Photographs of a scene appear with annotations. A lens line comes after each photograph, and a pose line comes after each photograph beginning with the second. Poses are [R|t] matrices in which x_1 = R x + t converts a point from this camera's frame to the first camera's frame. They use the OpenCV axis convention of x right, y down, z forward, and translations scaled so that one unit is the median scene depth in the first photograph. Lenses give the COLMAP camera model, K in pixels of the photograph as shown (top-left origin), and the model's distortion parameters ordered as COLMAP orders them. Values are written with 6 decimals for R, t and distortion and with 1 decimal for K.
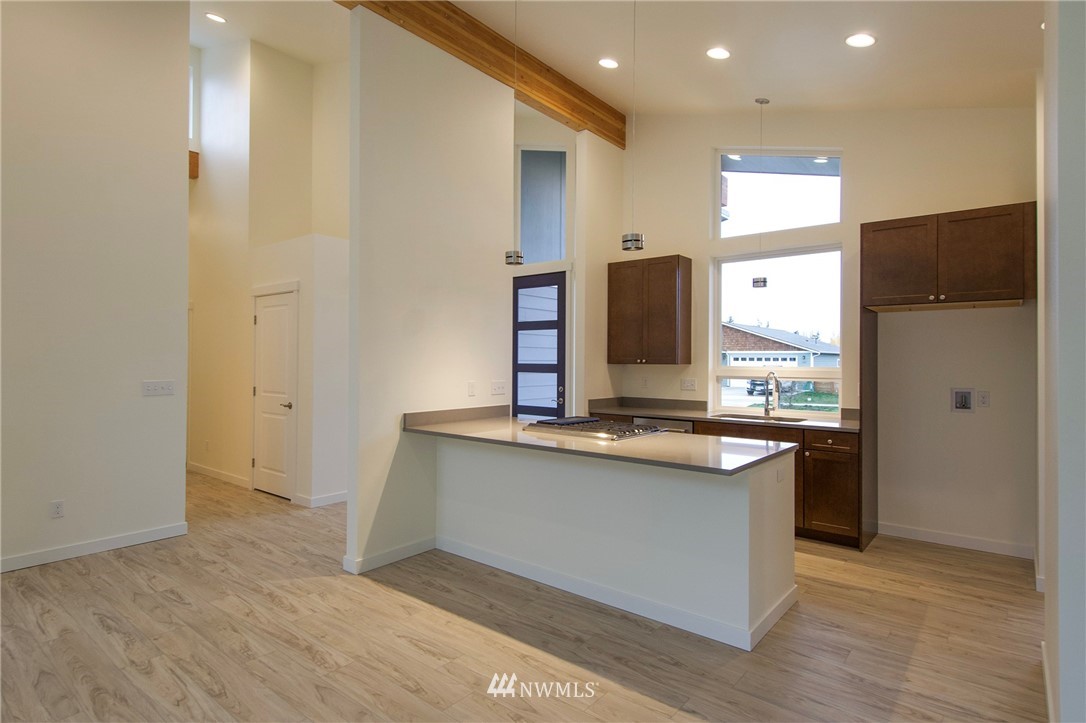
lens RADIAL K [[569.1, 0, 547.1], [0, 569.1, 356.3], [0, 0, 1]] dist [0.036257, -0.026687]
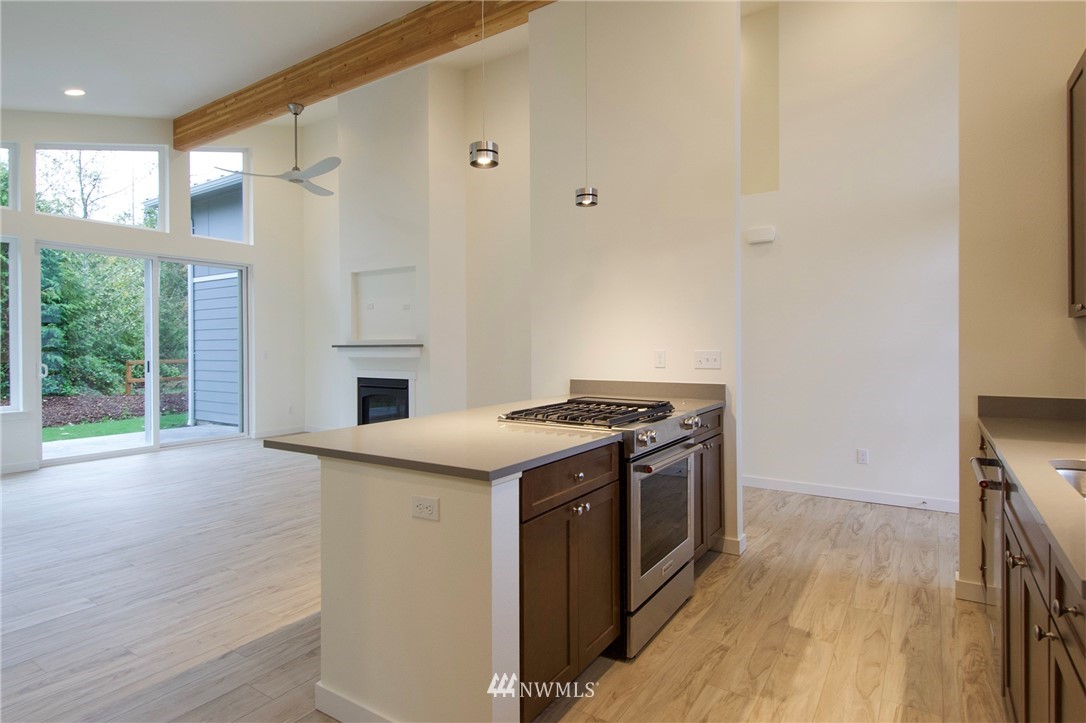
lens RADIAL K [[583.2, 0, 530.2], [0, 583.2, 349.1], [0, 0, 1]] dist [0.029996, -0.028245]
pose [[0.087714, -0.000507, -0.996146, 0.755636], [0.015963, 0.999872, 0.000896, 0.042981], [0.996018, -0.015981, 0.087711, 0.820348]]
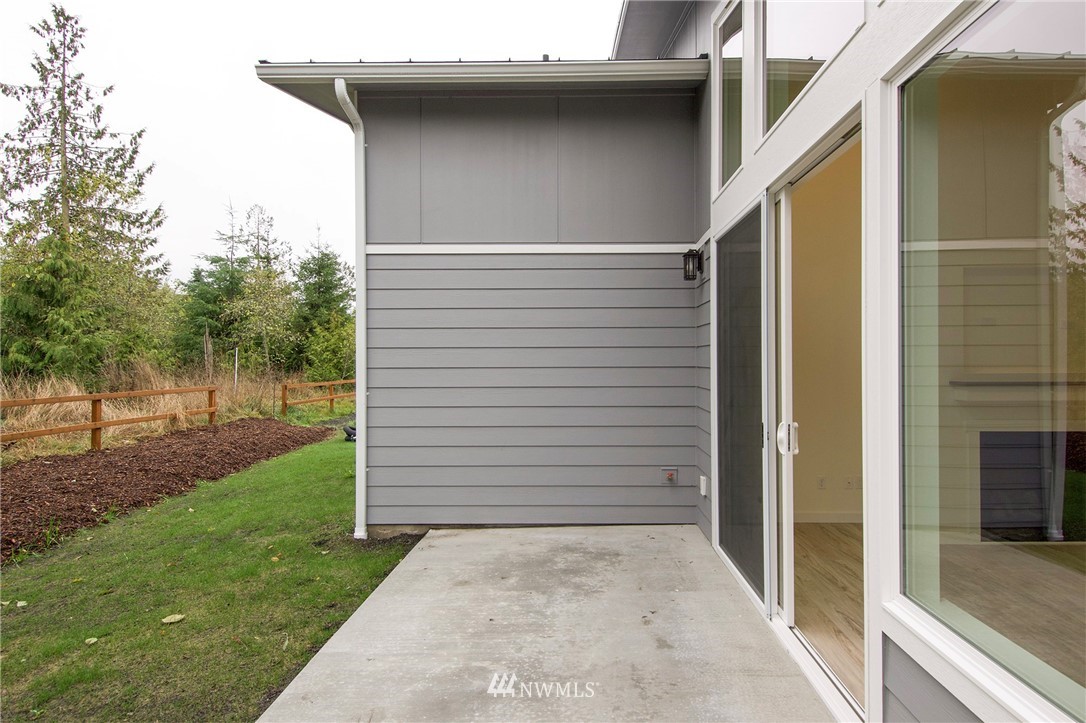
lens RADIAL K [[582.5, 0, 561.8], [0, 582.5, 361.7], [0, 0, 1]] dist [0.035691, -0.024394]
pose [[0.619821, -0.008009, -0.784702, -0.646113], [0.013930, 0.999903, 0.000798, -0.025576], [0.784619, -0.011425, 0.619873, -0.874325]]
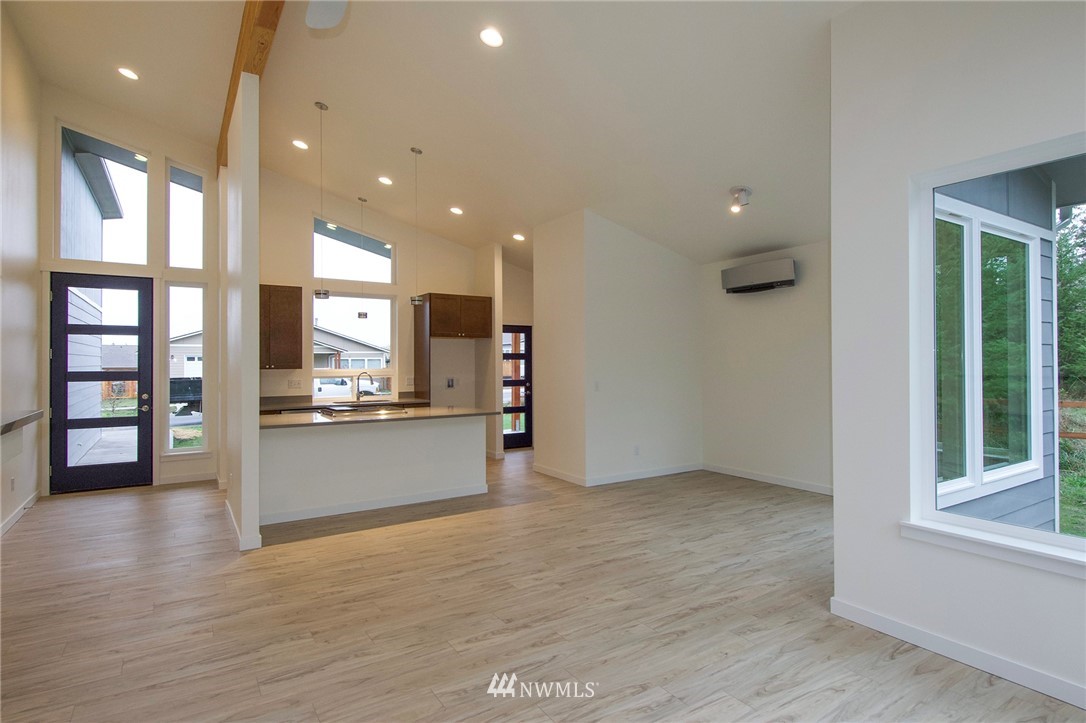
lens RADIAL K [[569.1, 0, 547.1], [0, 569.1, 356.3], [0, 0, 1]] dist [0.036257, -0.026687]
pose [[0.310445, 0.000242, 0.950591, -1.181114], [-0.002989, 0.999995, 0.000722, -0.024040], [-0.950587, -0.003066, 0.310444, 0.043806]]
